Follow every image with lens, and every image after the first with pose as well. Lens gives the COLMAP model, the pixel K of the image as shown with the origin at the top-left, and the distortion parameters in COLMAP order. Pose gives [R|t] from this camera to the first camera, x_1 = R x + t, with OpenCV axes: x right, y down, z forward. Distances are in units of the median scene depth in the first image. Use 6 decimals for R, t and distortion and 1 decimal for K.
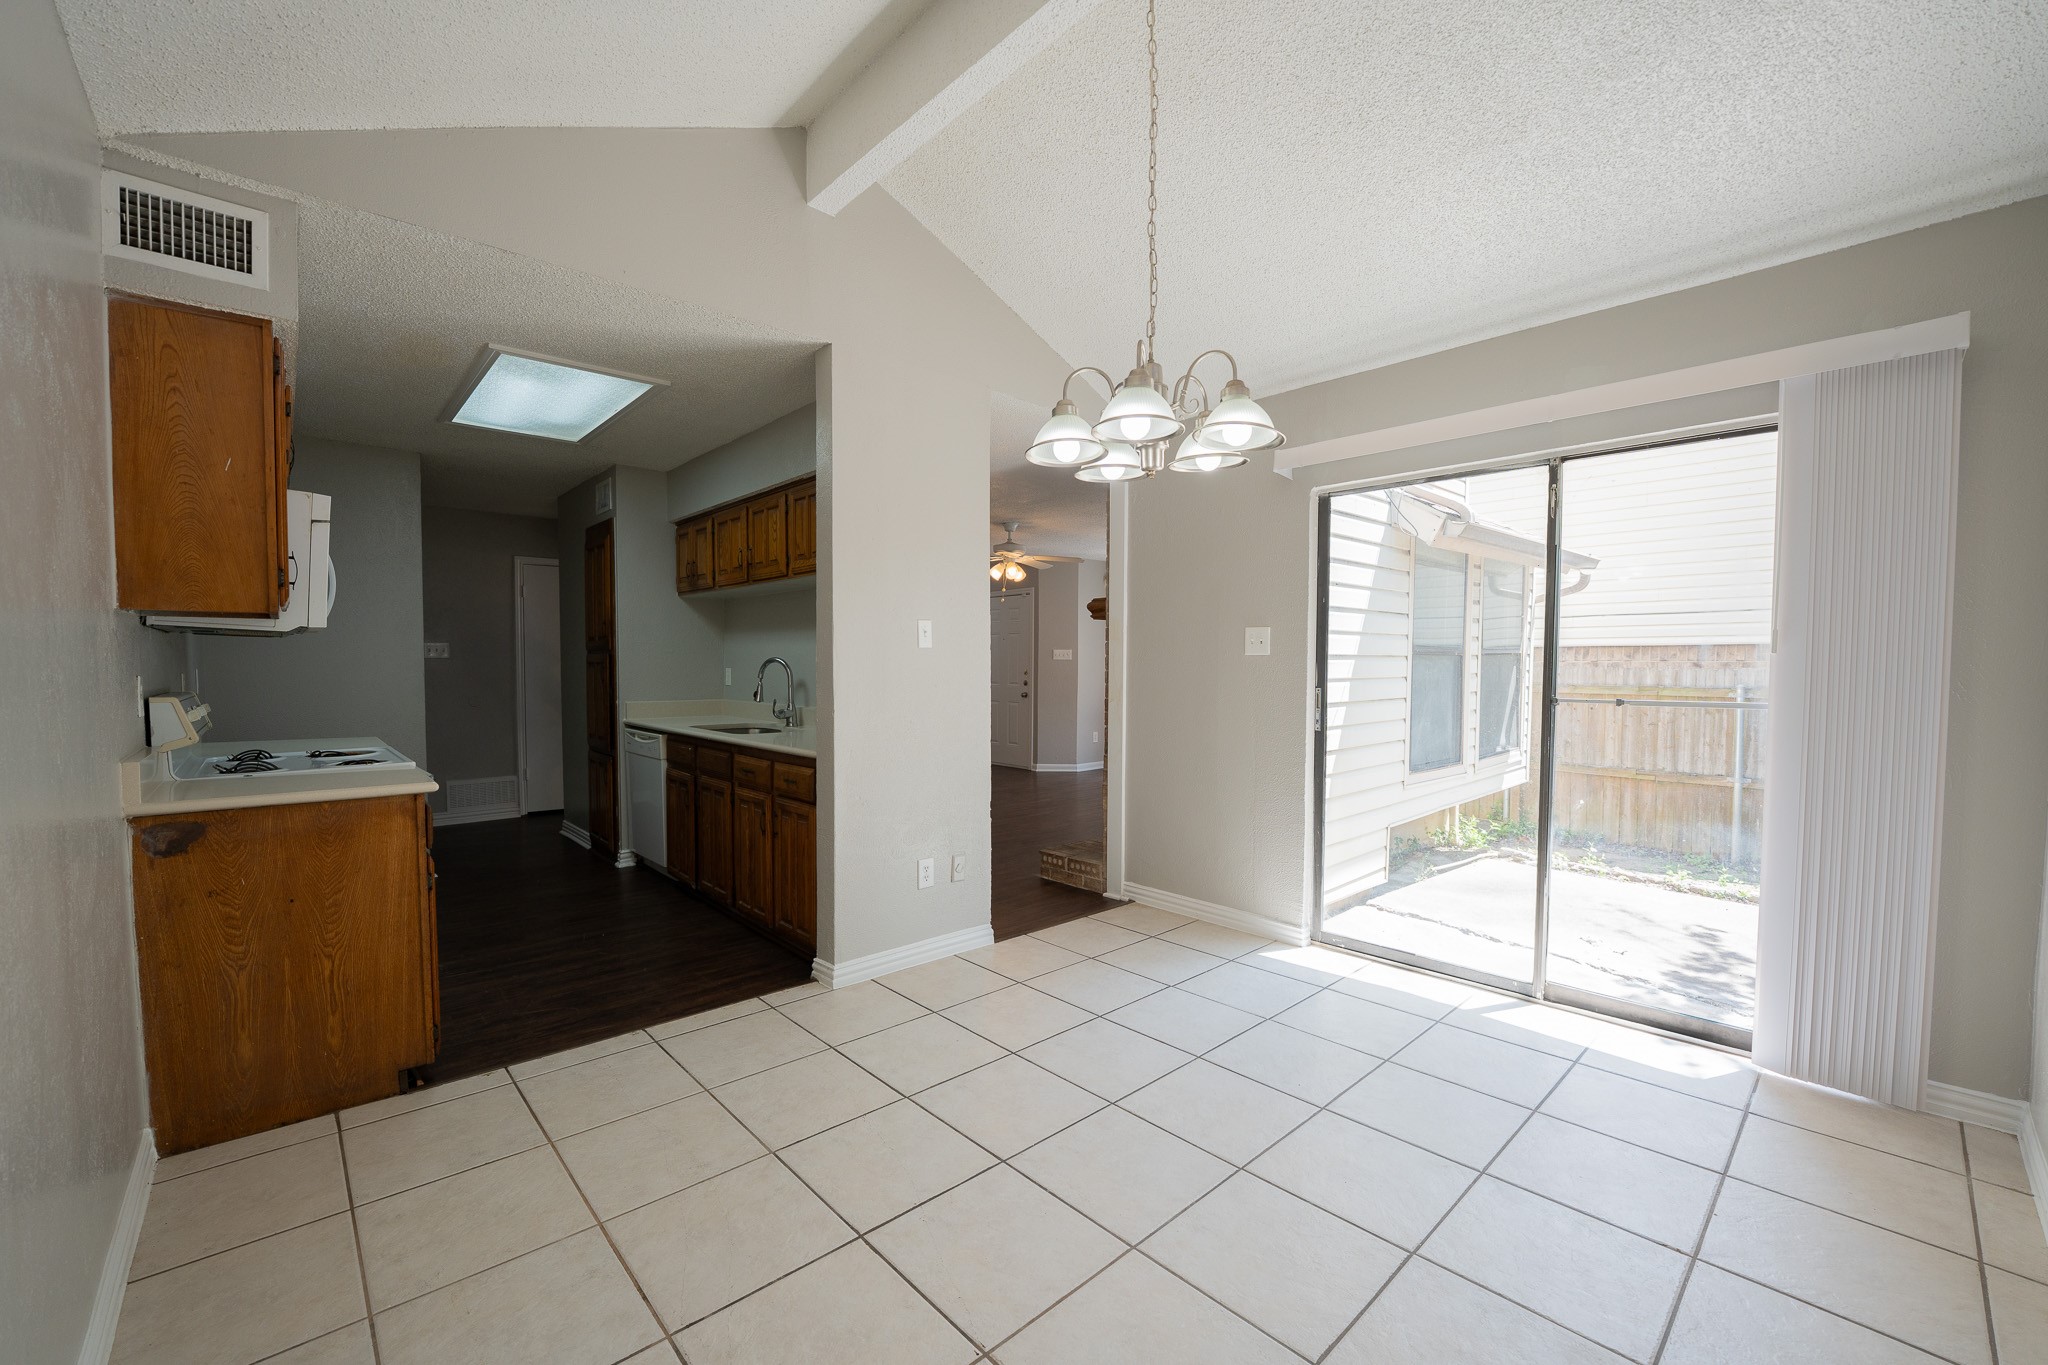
lens RADIAL K [[833.8, 0, 1028.3], [0, 833.8, 701.3], [0, 0, 1]] dist [-0.037738, 0.000022]
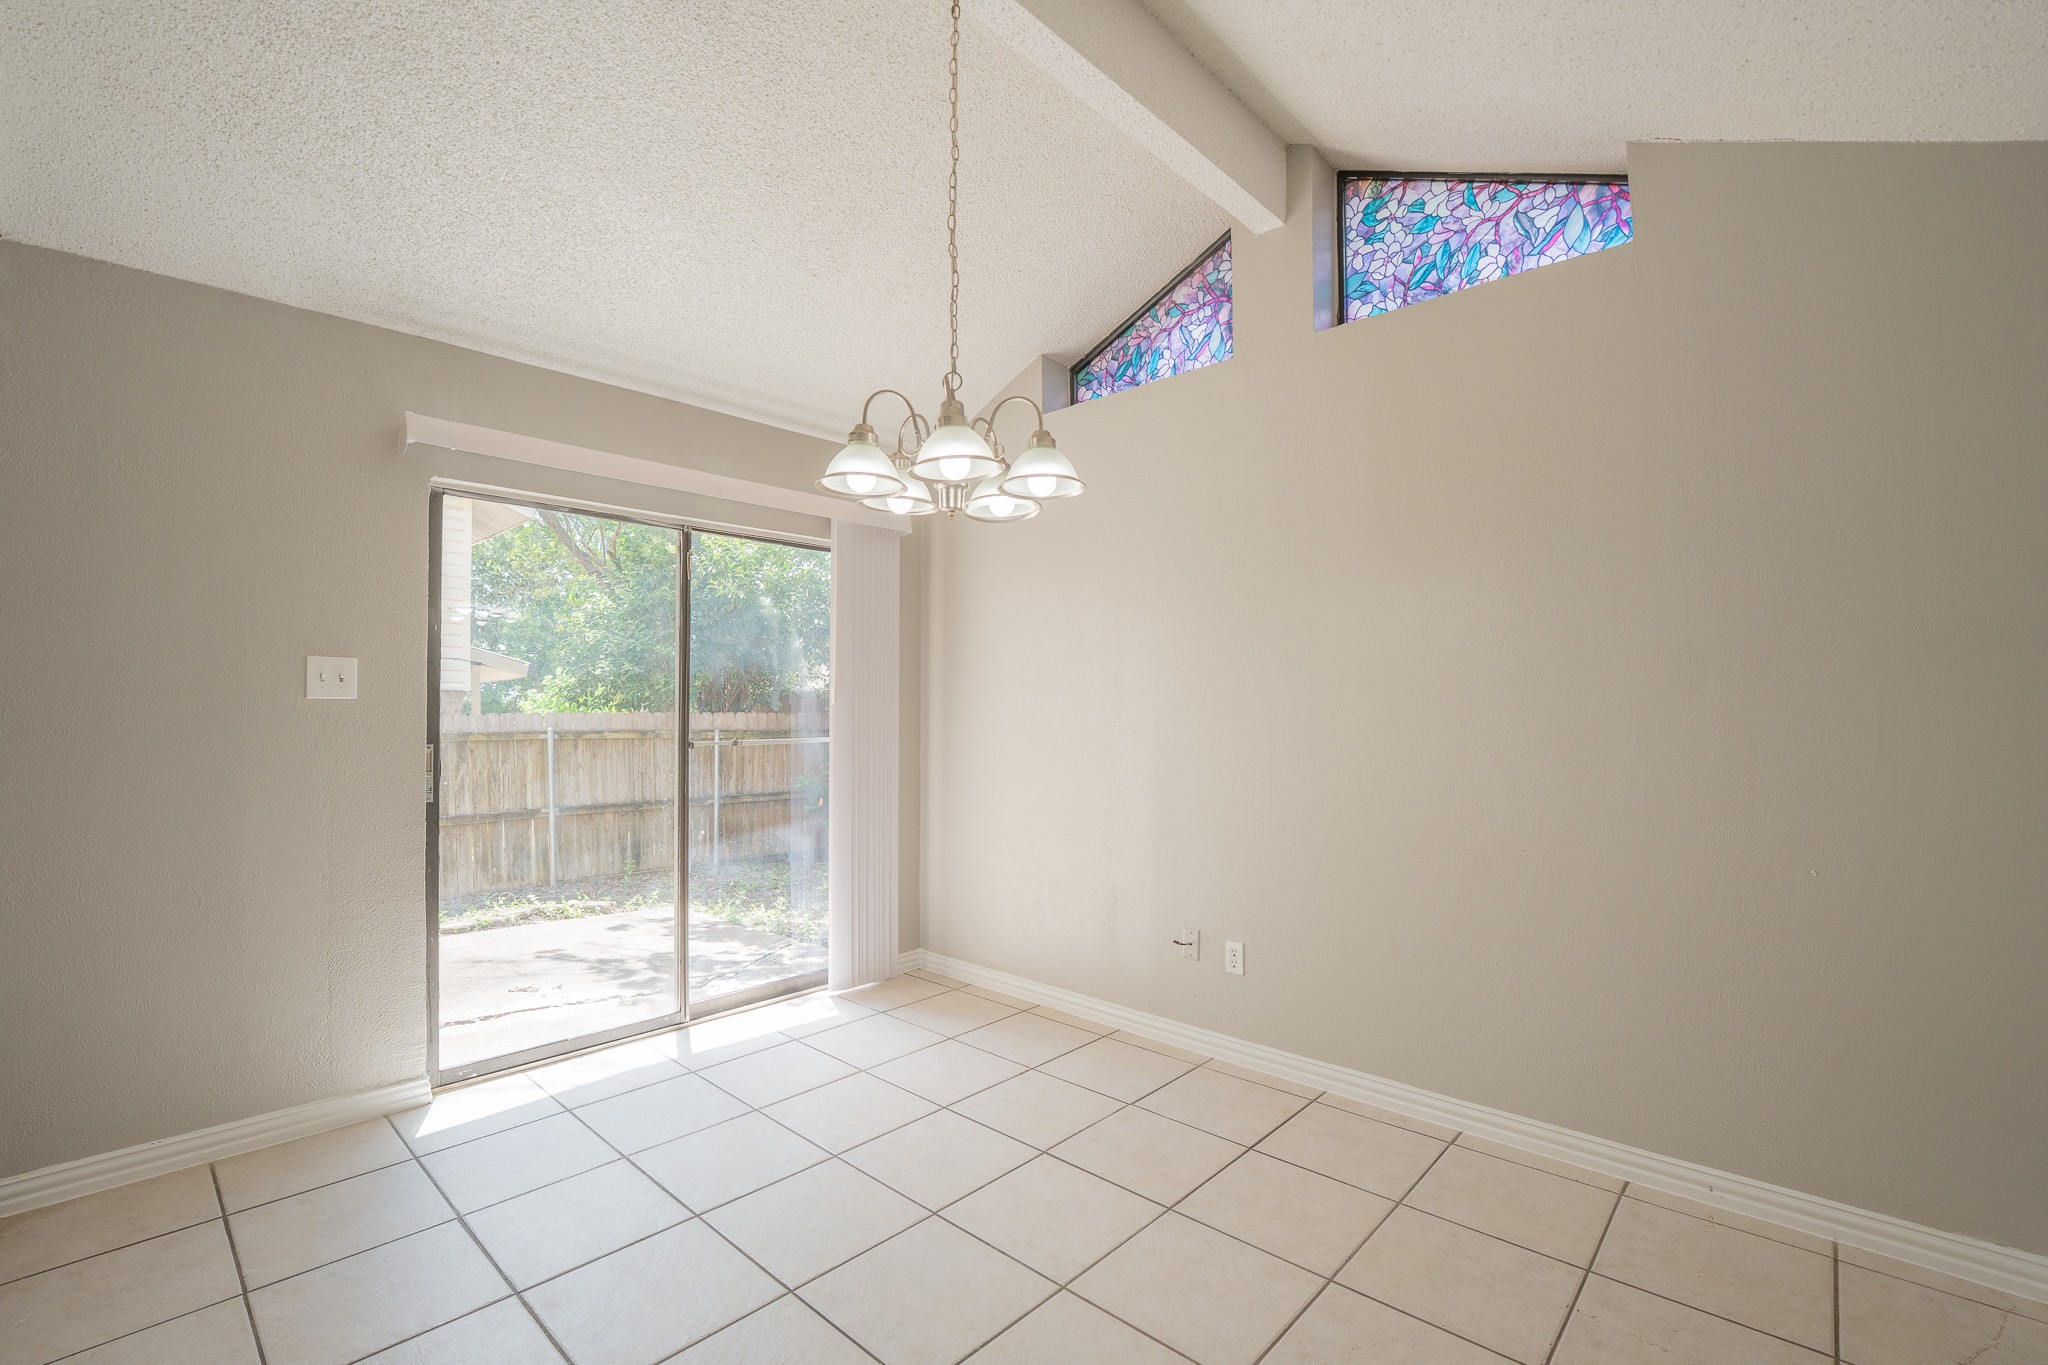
lens RADIAL K [[873.1, 0, 1021.5], [0, 873.1, 702.0], [0, 0, 1]] dist [-0.001022, -0.000124]
pose [[-0.065672, 0.008072, 0.997809, -0.410724], [0.045113, 0.998969, -0.005112, -0.022866], [-0.996821, 0.044679, -0.065968, 0.458529]]
